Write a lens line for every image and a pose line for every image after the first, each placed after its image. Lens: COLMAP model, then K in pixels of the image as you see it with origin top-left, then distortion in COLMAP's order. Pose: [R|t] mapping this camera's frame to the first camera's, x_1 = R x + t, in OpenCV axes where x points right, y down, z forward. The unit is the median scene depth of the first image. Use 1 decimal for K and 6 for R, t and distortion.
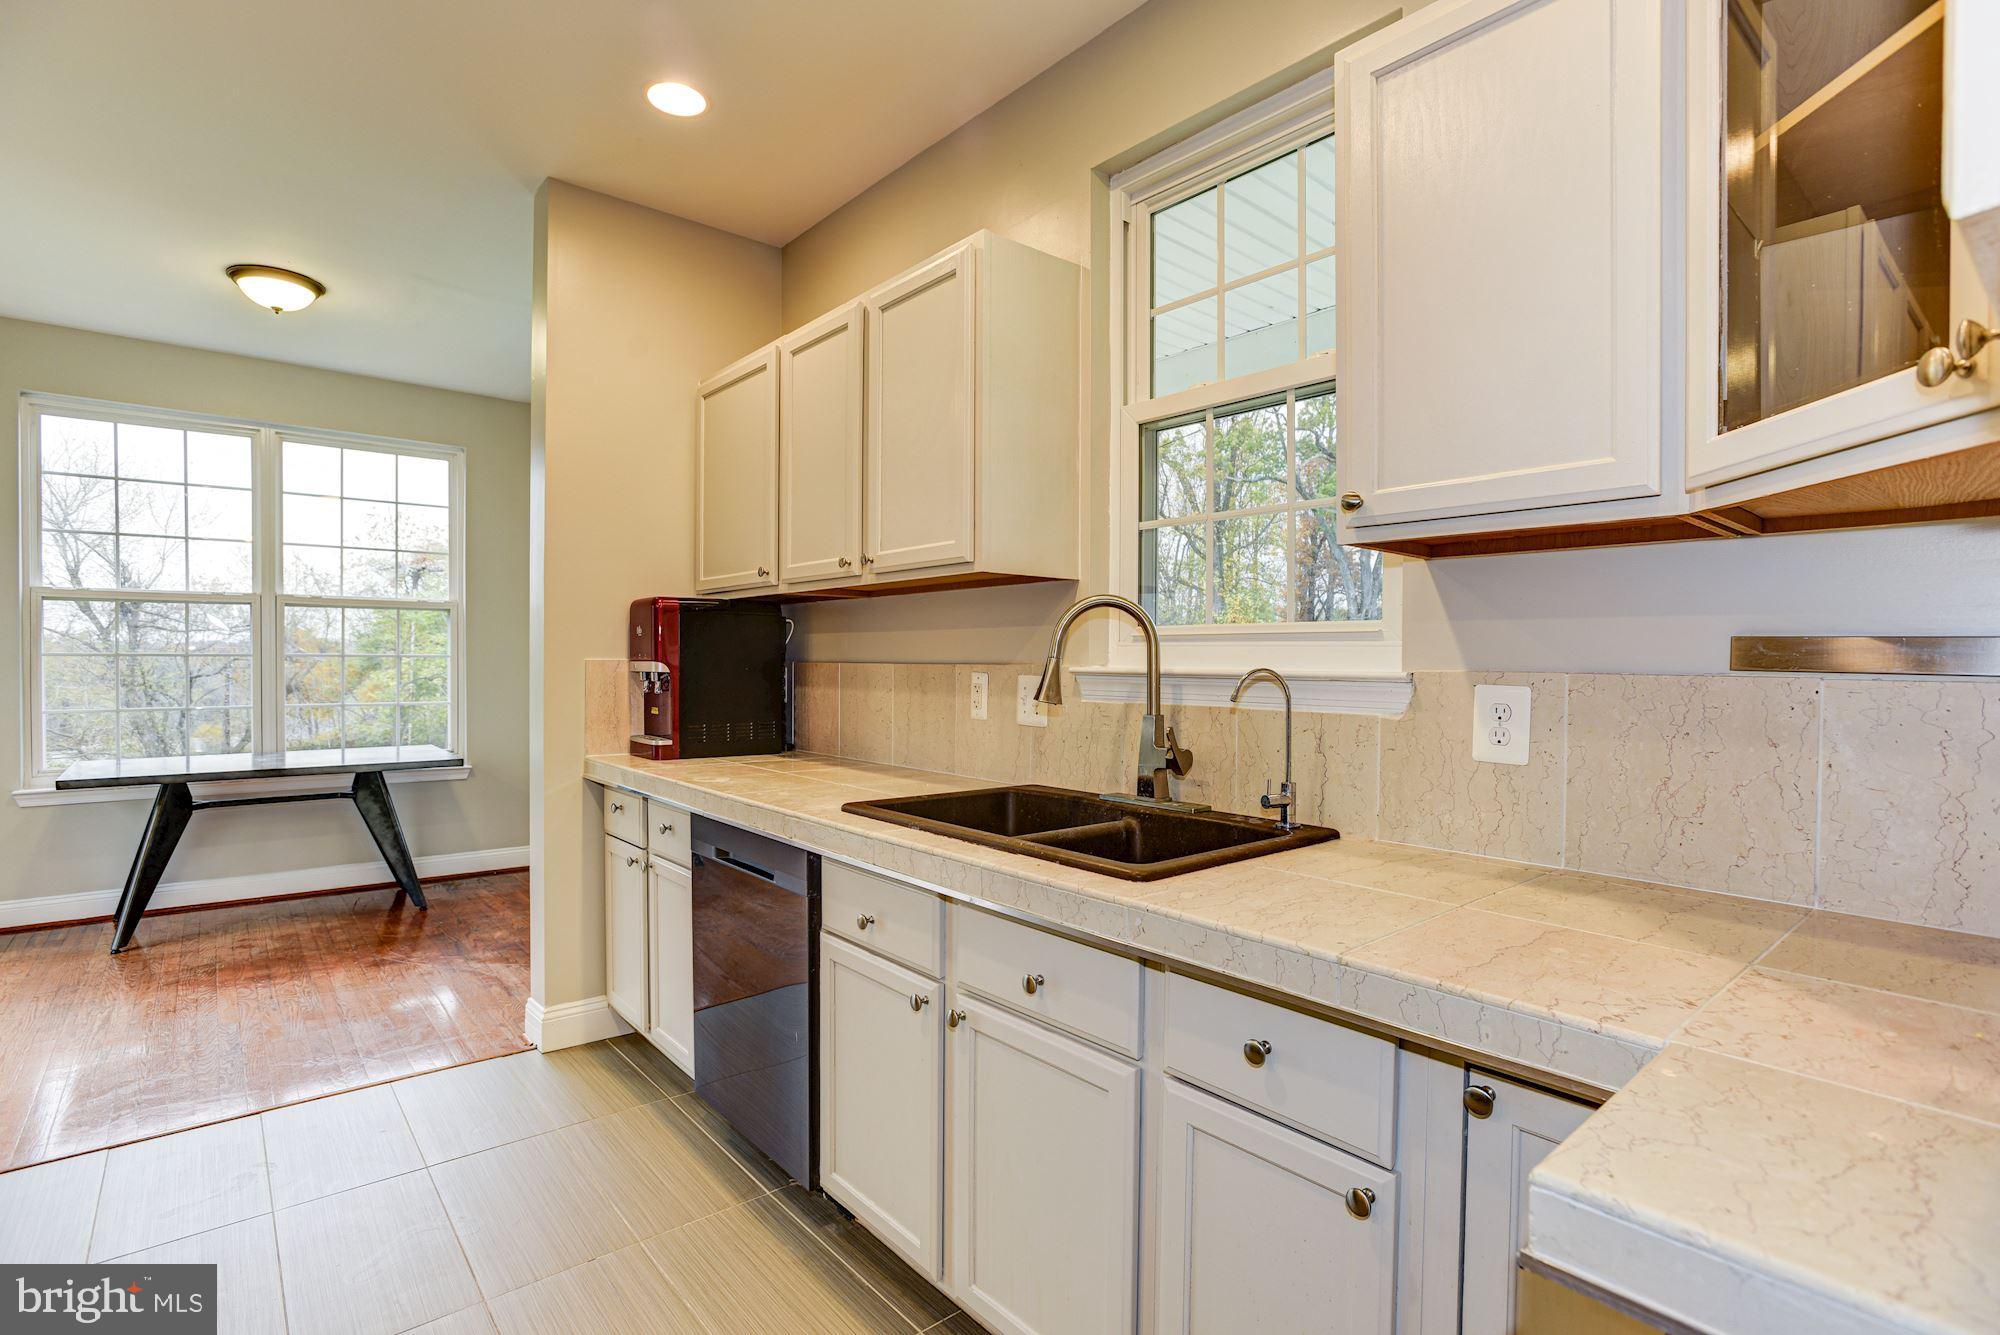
lens RADIAL K [[955.2, 0, 993.2], [0, 955.2, 670.9], [0, 0, 1]] dist [-0.056747, 0.026167]
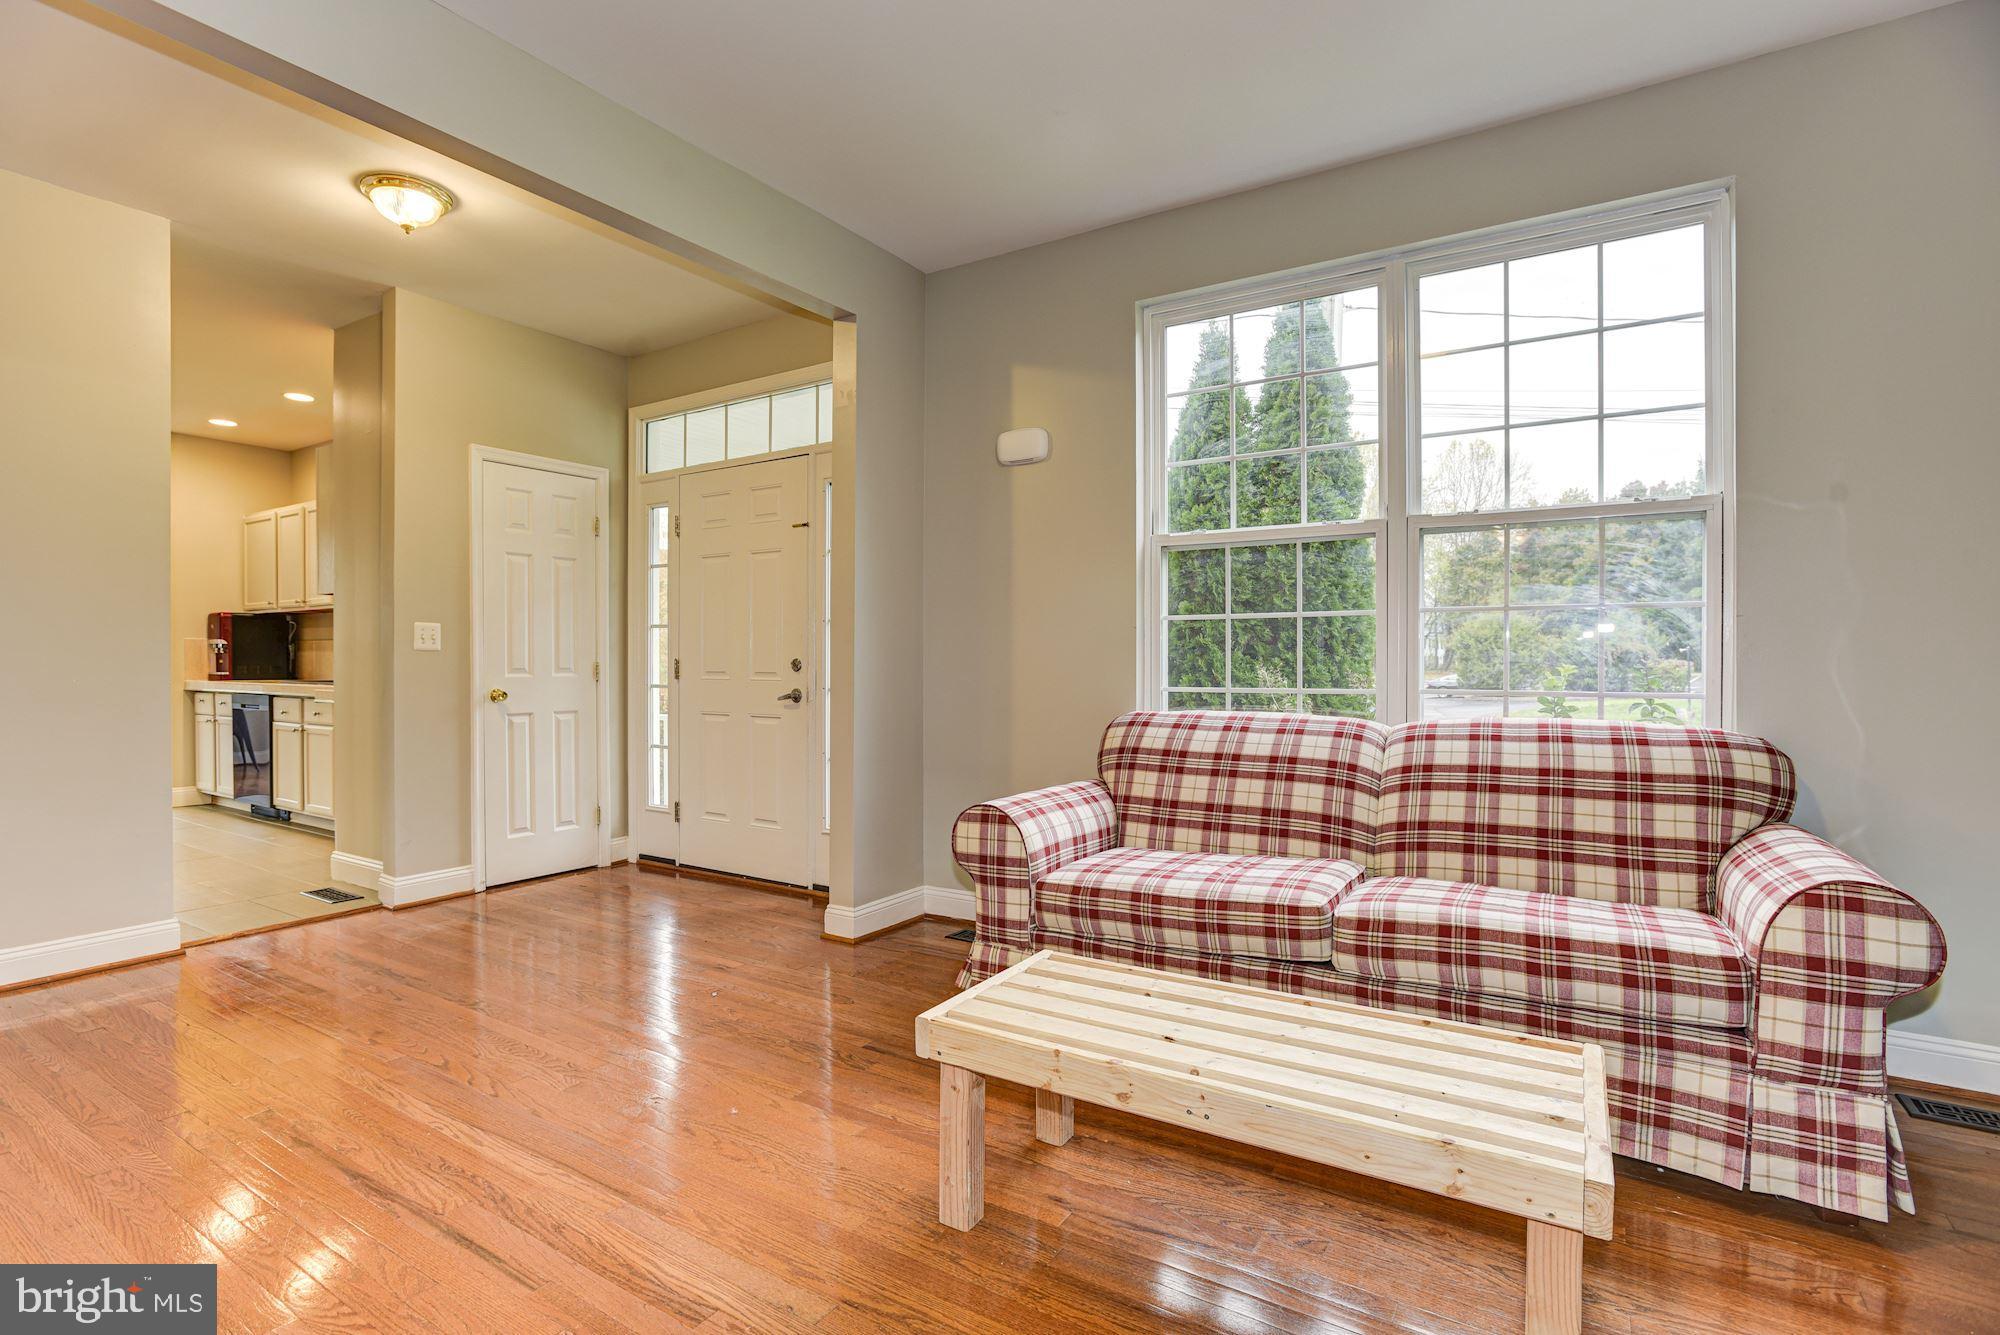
lens RADIAL K [[955.2, 0, 993.2], [0, 955.2, 670.9], [0, 0, 1]] dist [-0.056747, 0.026167]
pose [[0.953190, -0.008348, 0.302255, 0.628496], [0.008555, 0.999963, 0.000638, 0.067247], [-0.302250, 0.001978, 0.953227, -1.444549]]
